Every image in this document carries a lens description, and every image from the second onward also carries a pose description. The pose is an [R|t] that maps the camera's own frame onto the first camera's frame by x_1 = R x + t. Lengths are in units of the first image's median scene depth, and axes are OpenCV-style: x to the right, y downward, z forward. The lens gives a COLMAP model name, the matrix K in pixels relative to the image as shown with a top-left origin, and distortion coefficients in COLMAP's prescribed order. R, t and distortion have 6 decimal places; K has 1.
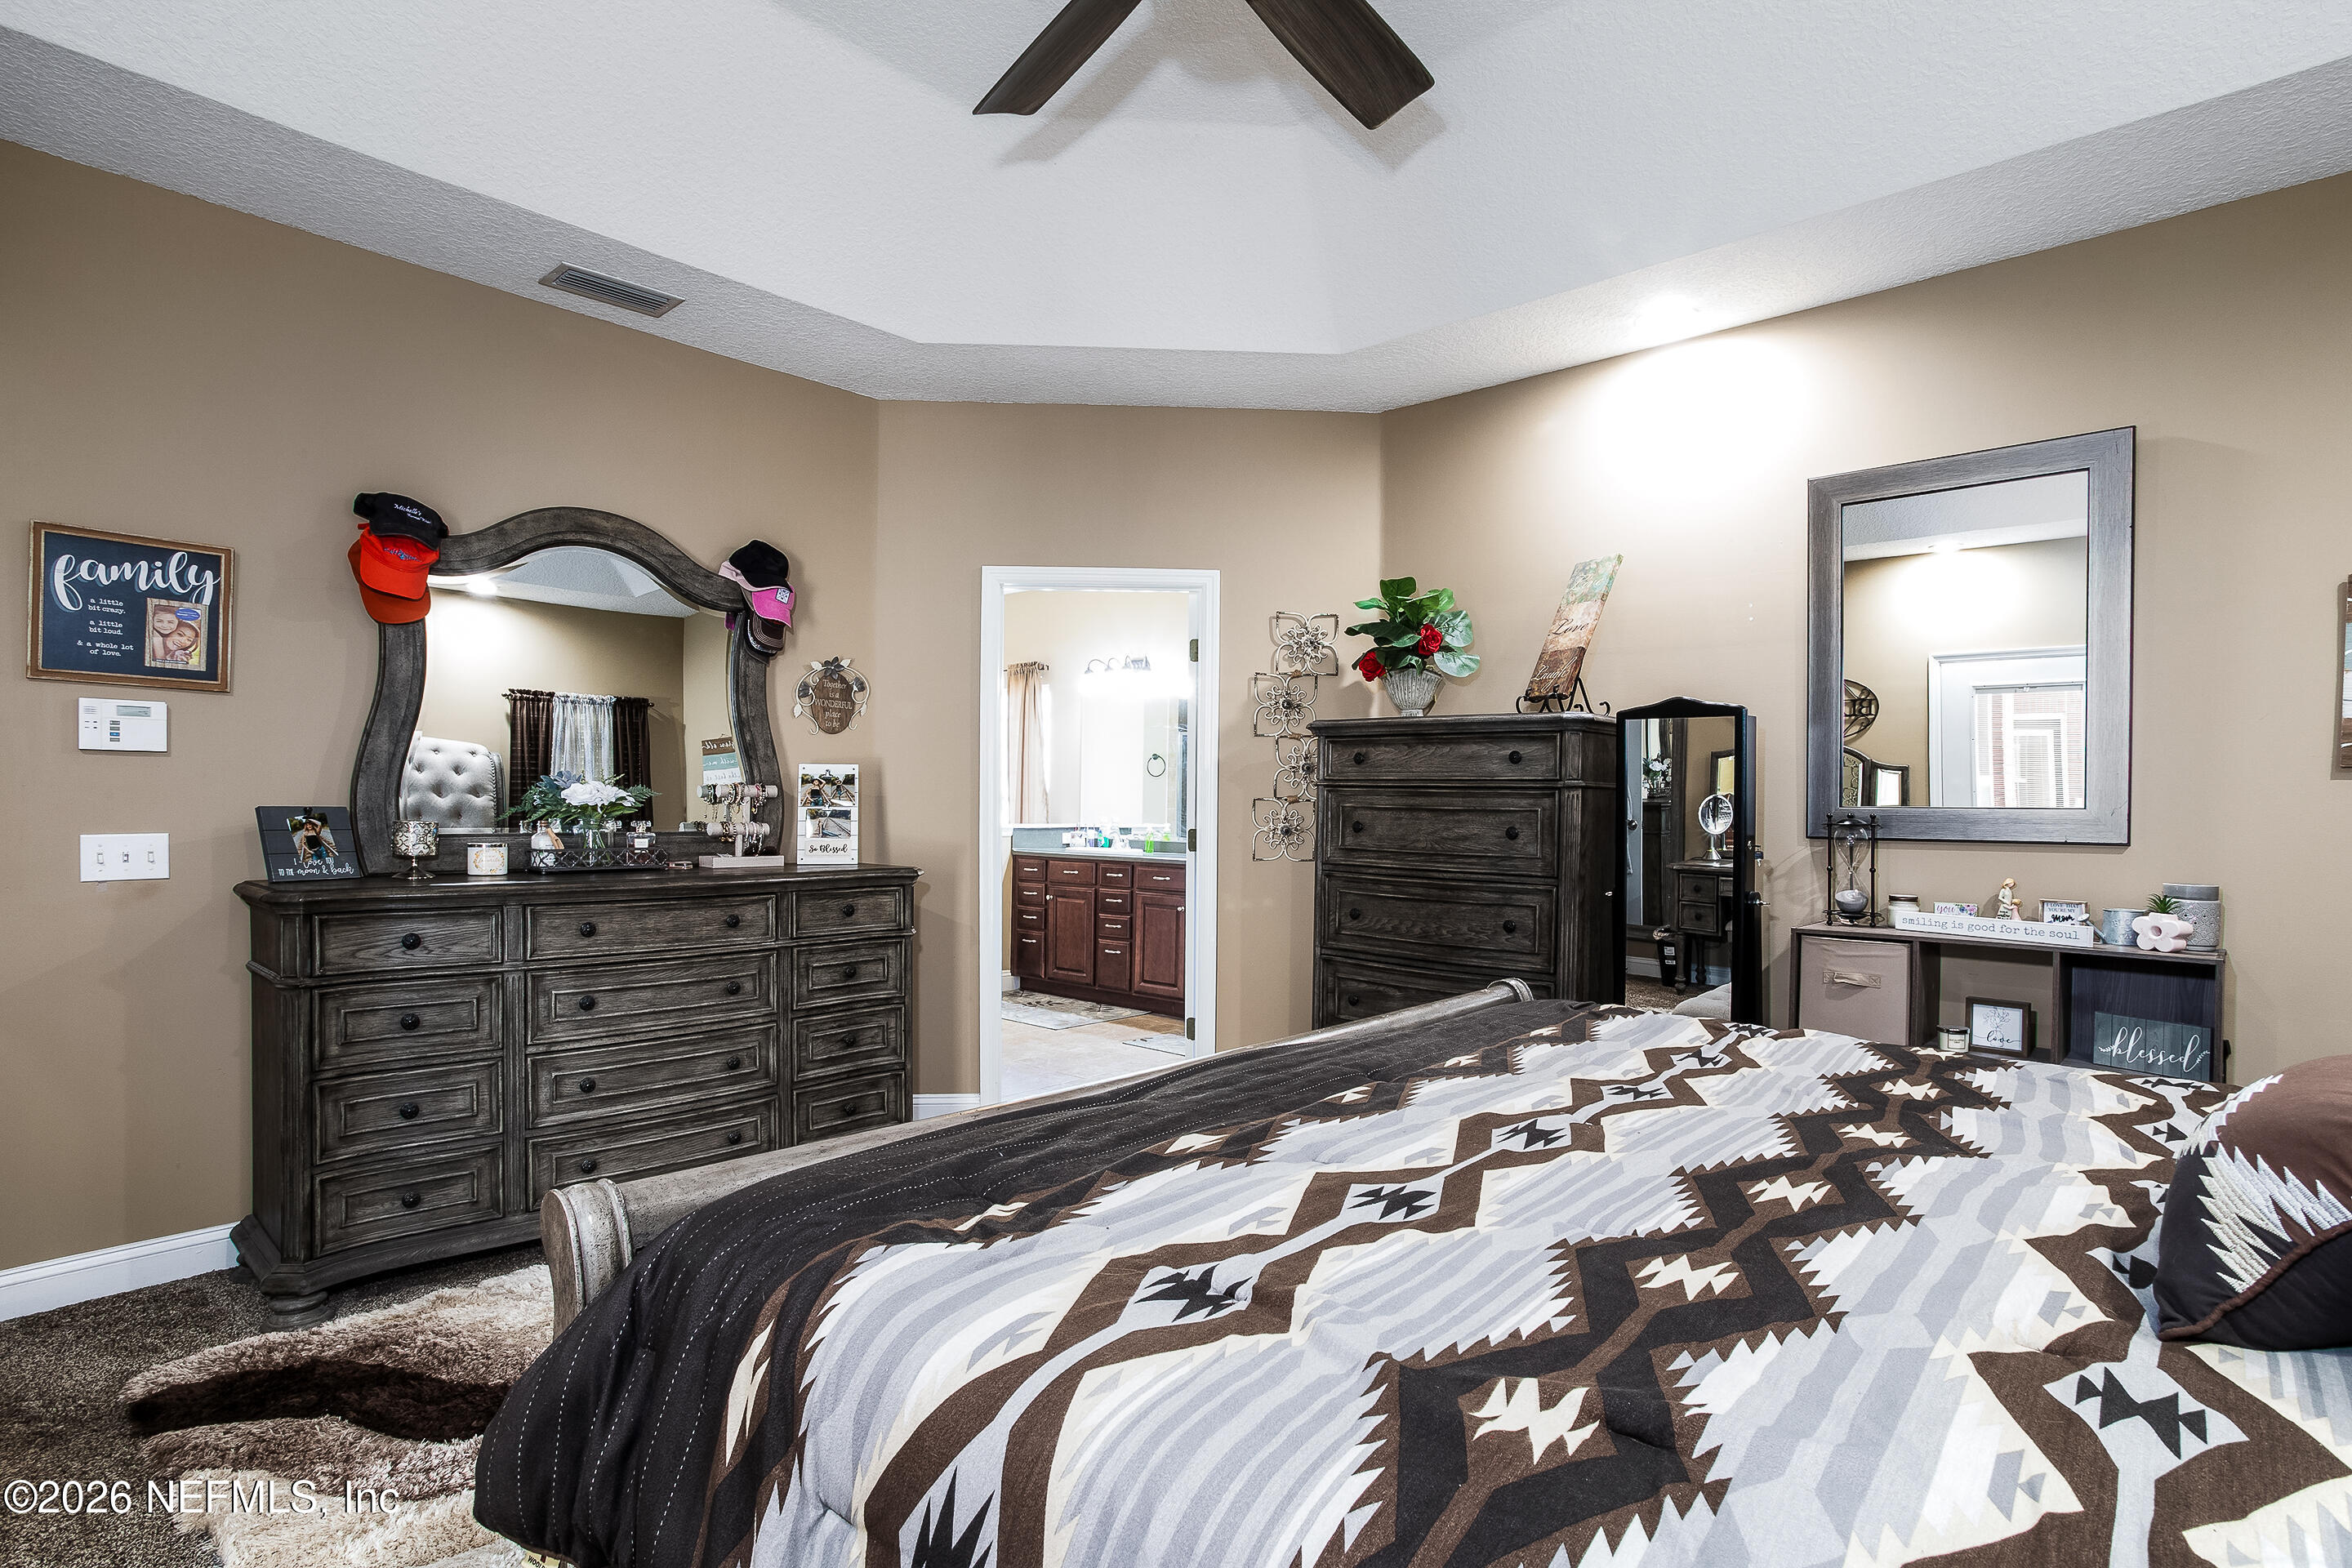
lens RADIAL K [[1169.3, 0, 1170.0], [0, 1169.3, 792.0], [0, 0, 1]] dist [-0.004234, -0.000216]
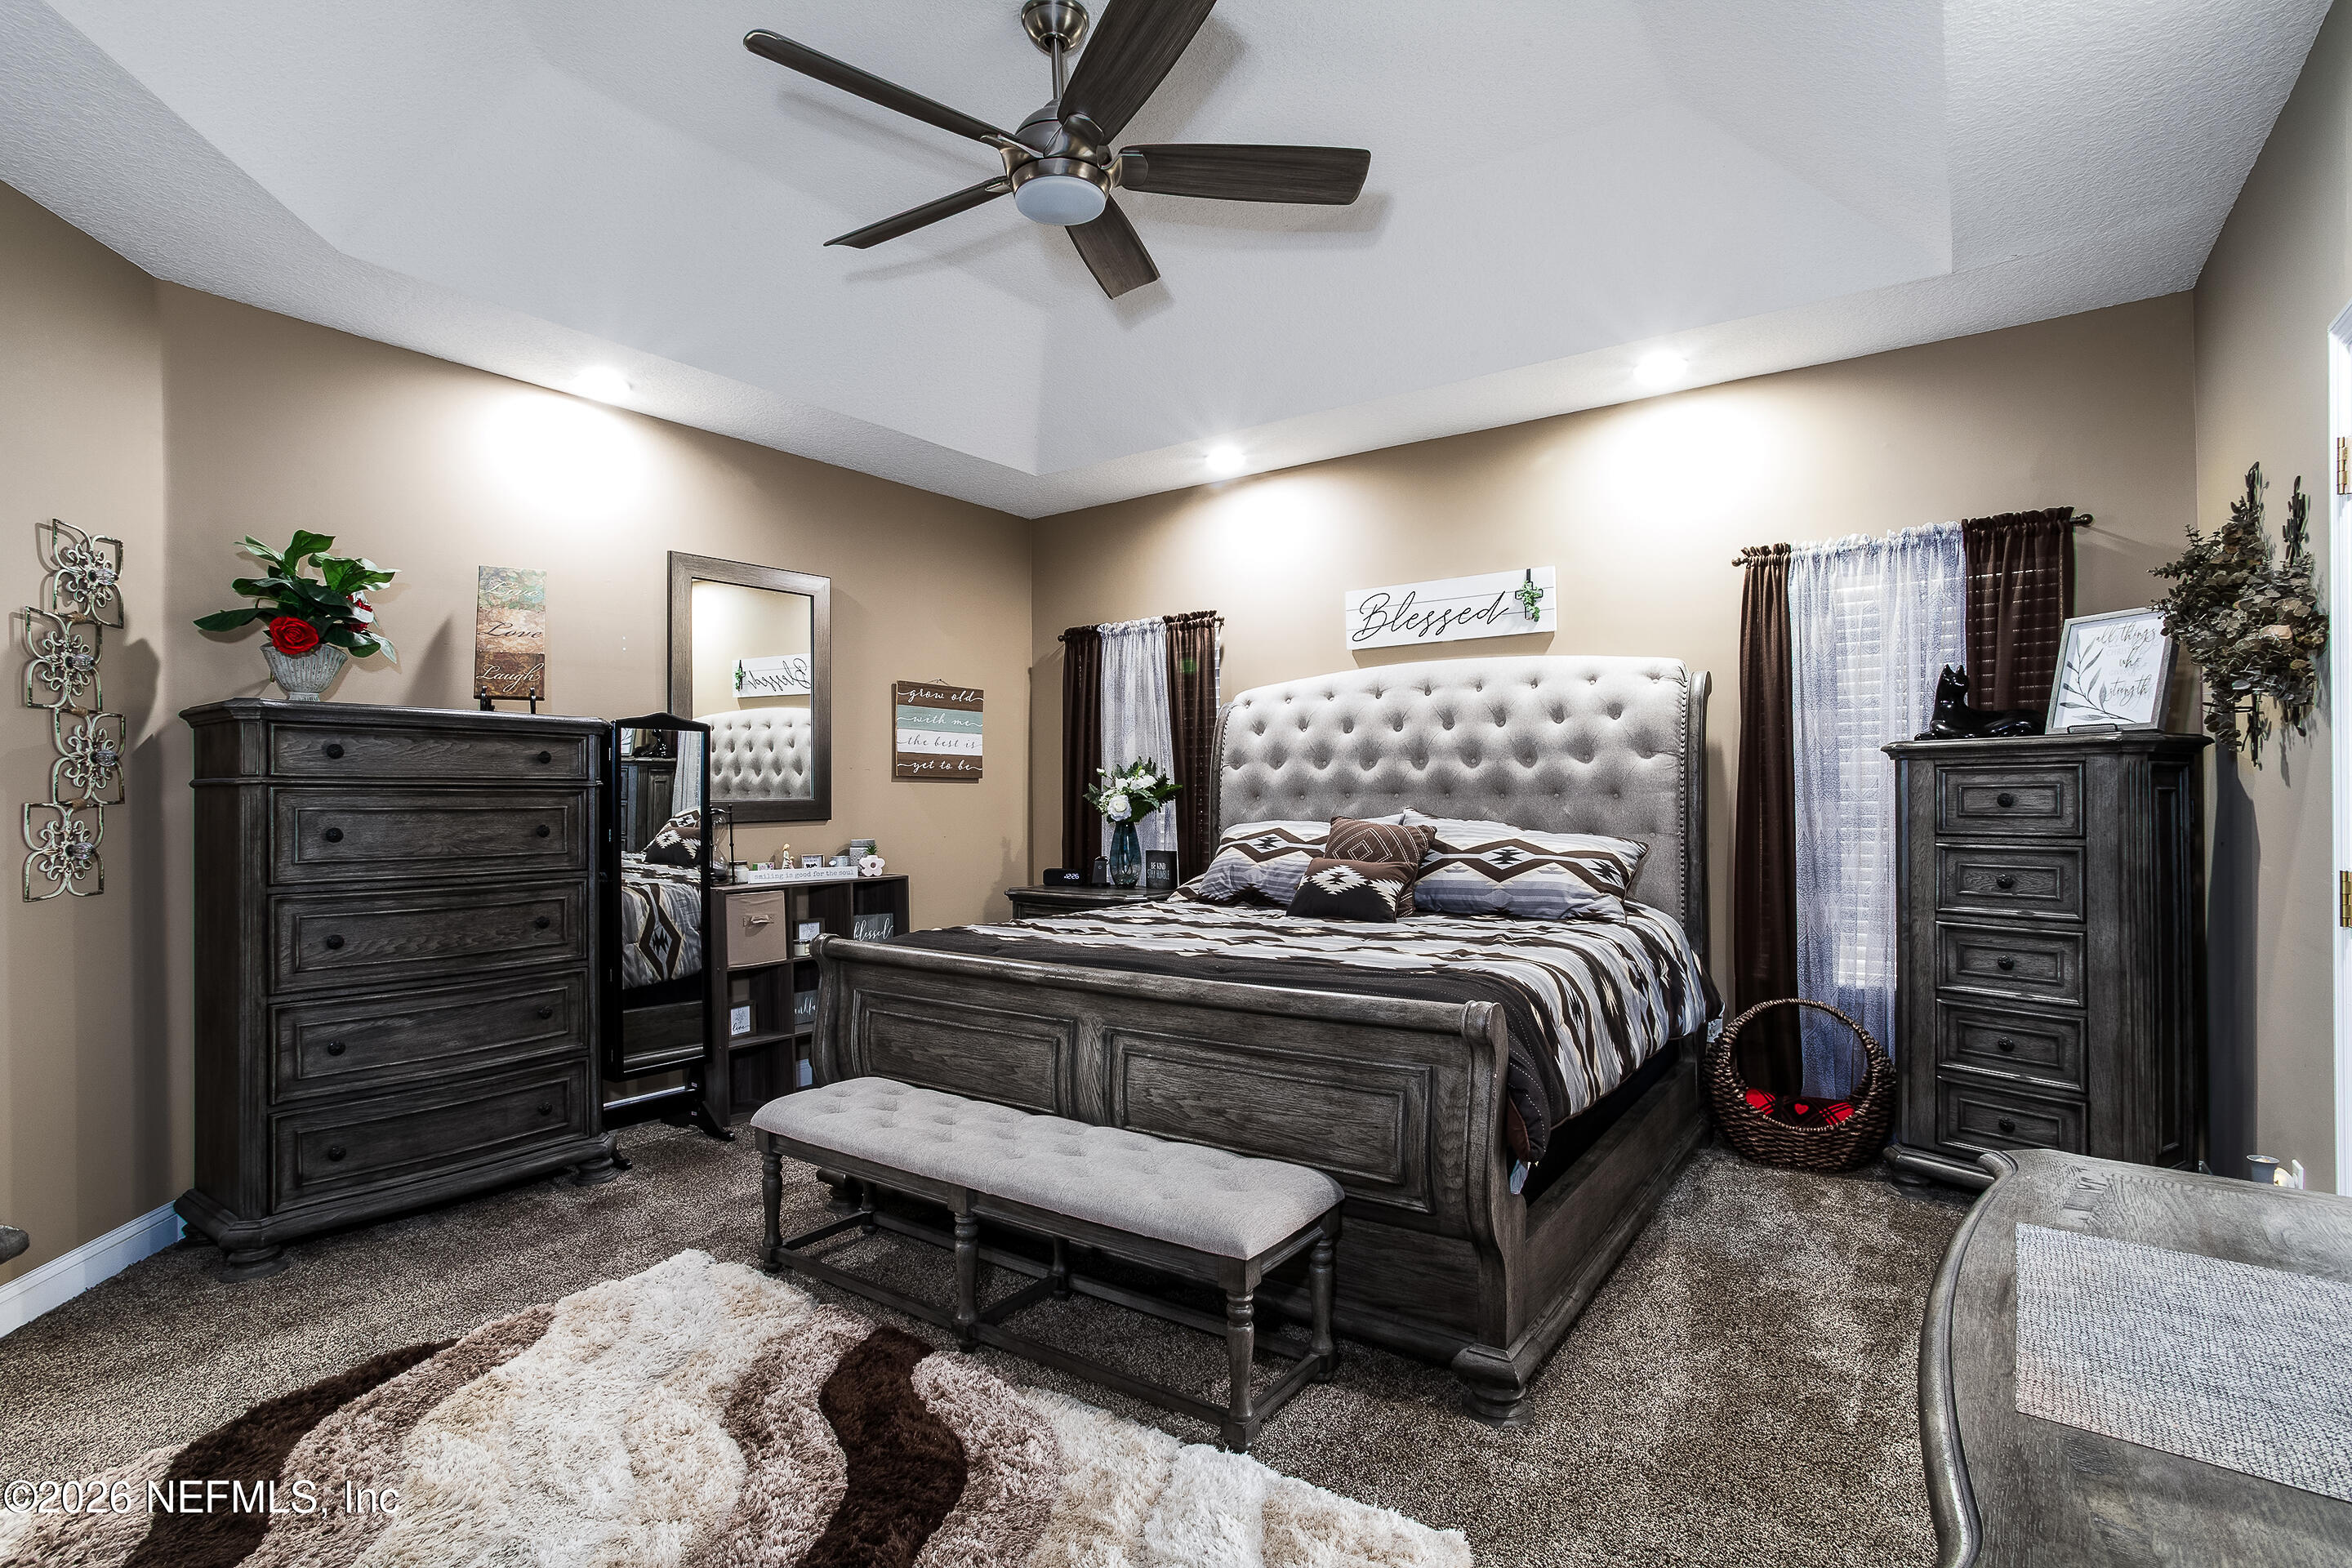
lens RADIAL K [[1169.3, 0, 1169.2], [0, 1169.3, 790.6], [0, 0, 1]] dist [-0.004234, -0.000216]
pose [[-0.095886, -0.005341, 0.995378, -0.732577], [0.001429, 0.999984, 0.005503, -0.004965], [-0.995391, 0.001950, -0.095877, 0.516926]]
